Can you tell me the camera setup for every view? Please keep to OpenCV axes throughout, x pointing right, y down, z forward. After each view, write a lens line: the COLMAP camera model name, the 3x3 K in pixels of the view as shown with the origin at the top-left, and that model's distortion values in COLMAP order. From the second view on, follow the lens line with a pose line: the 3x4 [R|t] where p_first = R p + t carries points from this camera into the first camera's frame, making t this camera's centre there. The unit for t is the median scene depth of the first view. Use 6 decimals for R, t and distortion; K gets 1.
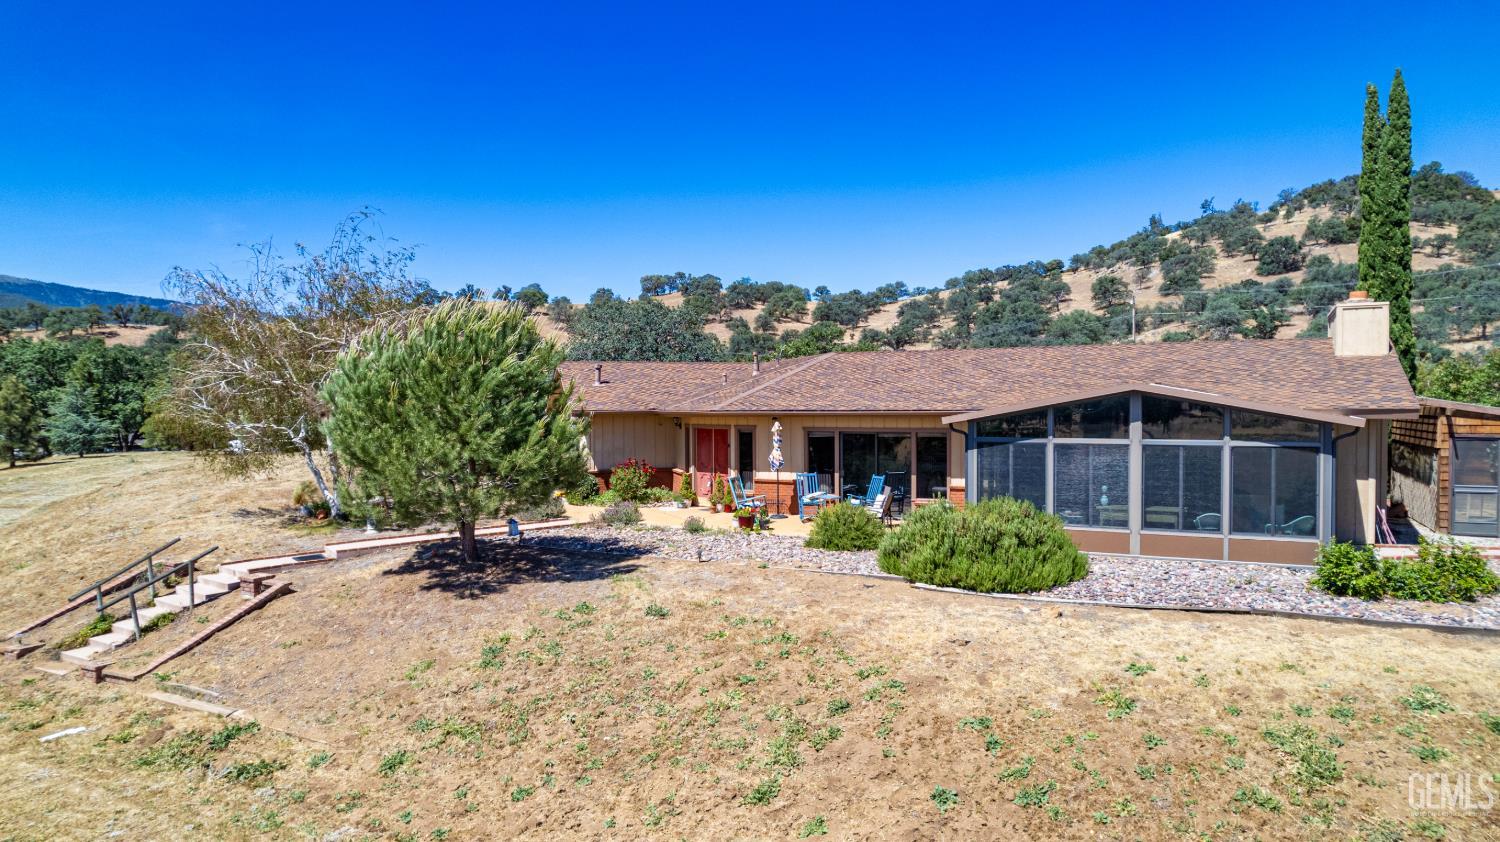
lens RADIAL K [[948.4, 0, 752.7], [0, 948.4, 426.9], [0, 0, 1]] dist [-0.080027, 0.068511]
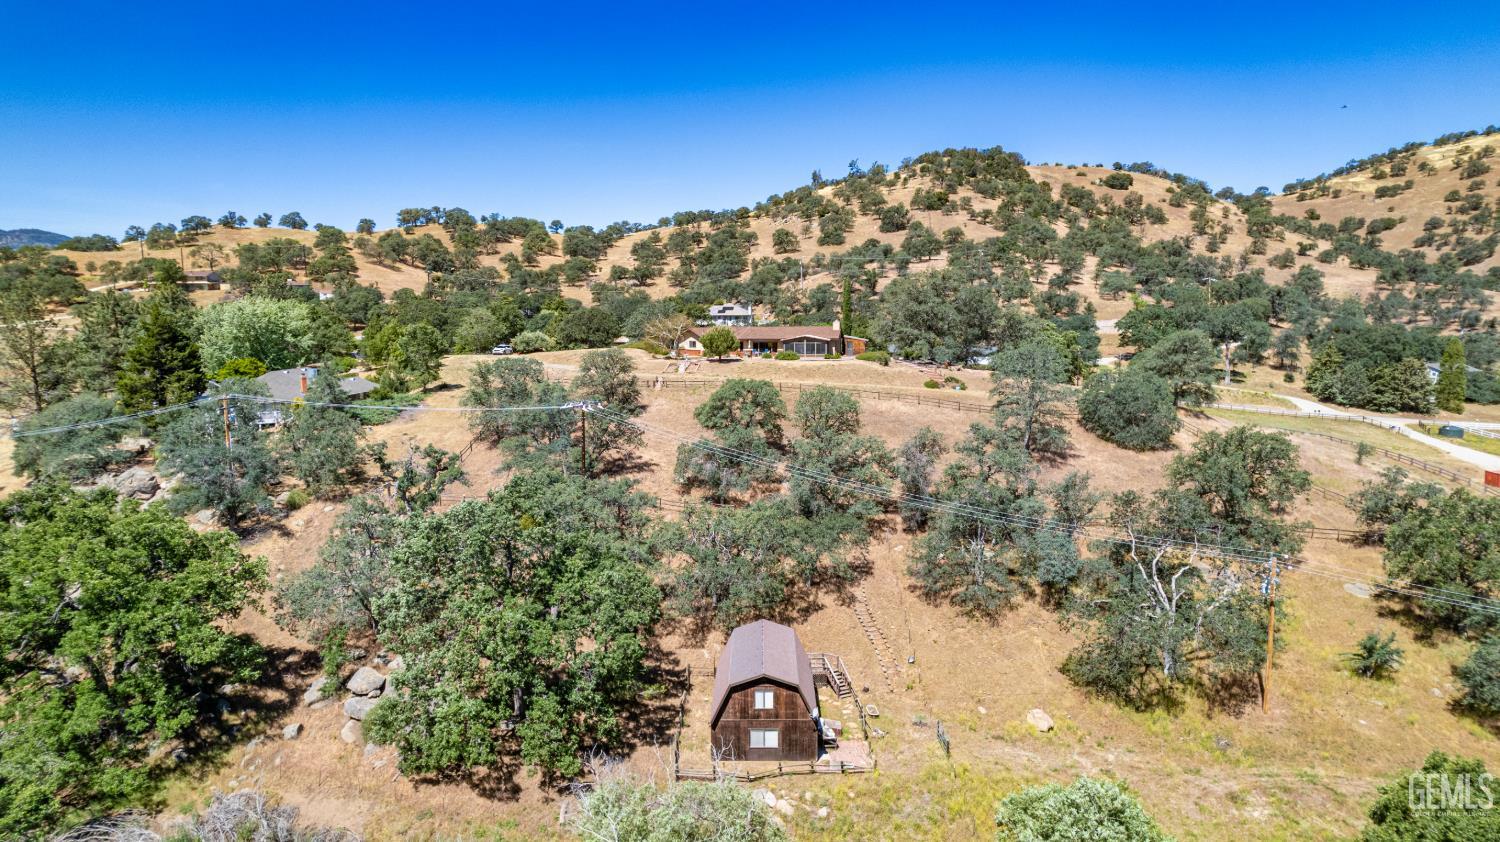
lens RADIAL K [[948.4, 0, 752.7], [0, 948.4, 426.9], [0, 0, 1]] dist [-0.080027, 0.068511]
pose [[0.943820, -0.042455, 0.327720, -0.129651], [0.010746, 0.995132, 0.097968, -0.003325], [-0.330284, -0.088943, 0.939682, -0.313853]]
